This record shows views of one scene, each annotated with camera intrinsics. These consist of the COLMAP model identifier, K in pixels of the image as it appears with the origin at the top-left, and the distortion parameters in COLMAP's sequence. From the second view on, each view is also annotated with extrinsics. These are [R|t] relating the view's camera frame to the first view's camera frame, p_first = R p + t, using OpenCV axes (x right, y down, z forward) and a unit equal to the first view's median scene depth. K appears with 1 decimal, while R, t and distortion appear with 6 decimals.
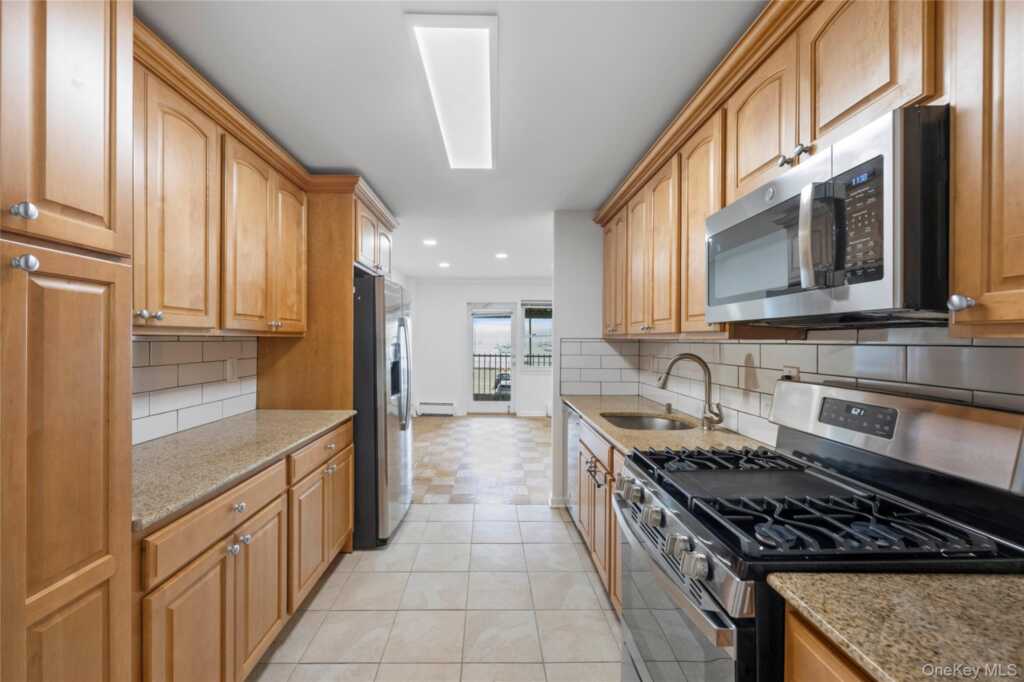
lens RADIAL K [[429.7, 0, 481.5], [0, 429.7, 341.4], [0, 0, 1]] dist [-0.000145, -0.000051]
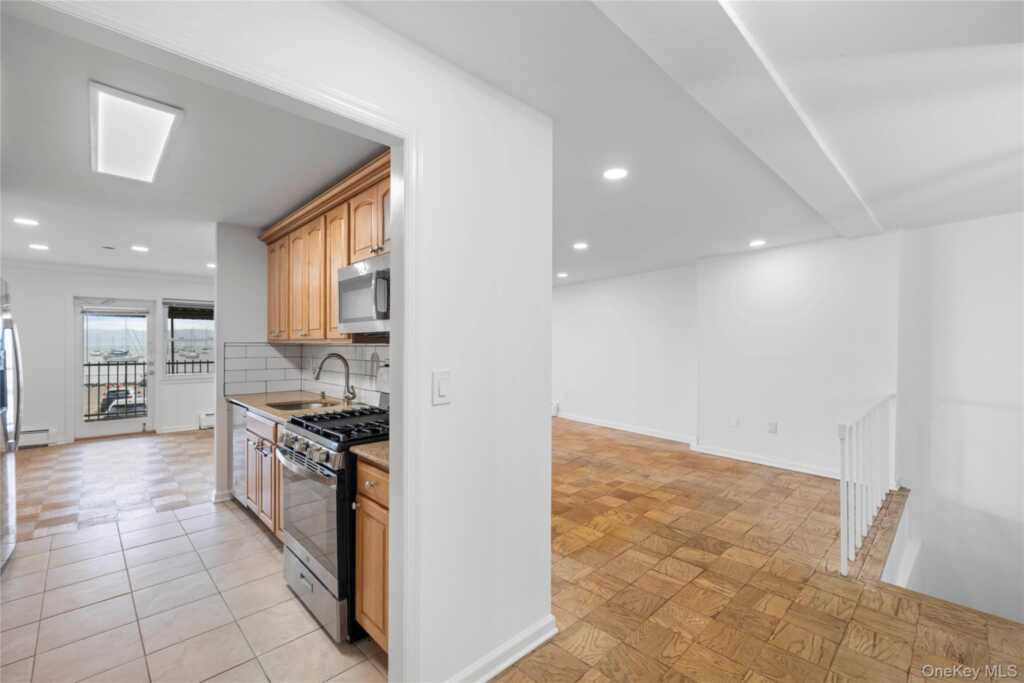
lens RADIAL K [[434.8, 0, 509.8], [0, 434.8, 347.3], [0, 0, 1]] dist [0.001494, 0.000353]
pose [[0.708252, -0.006583, 0.705929, -0.082352], [0.003715, 0.999977, 0.005598, 0.001069], [-0.705950, -0.001343, 0.708260, -0.286113]]
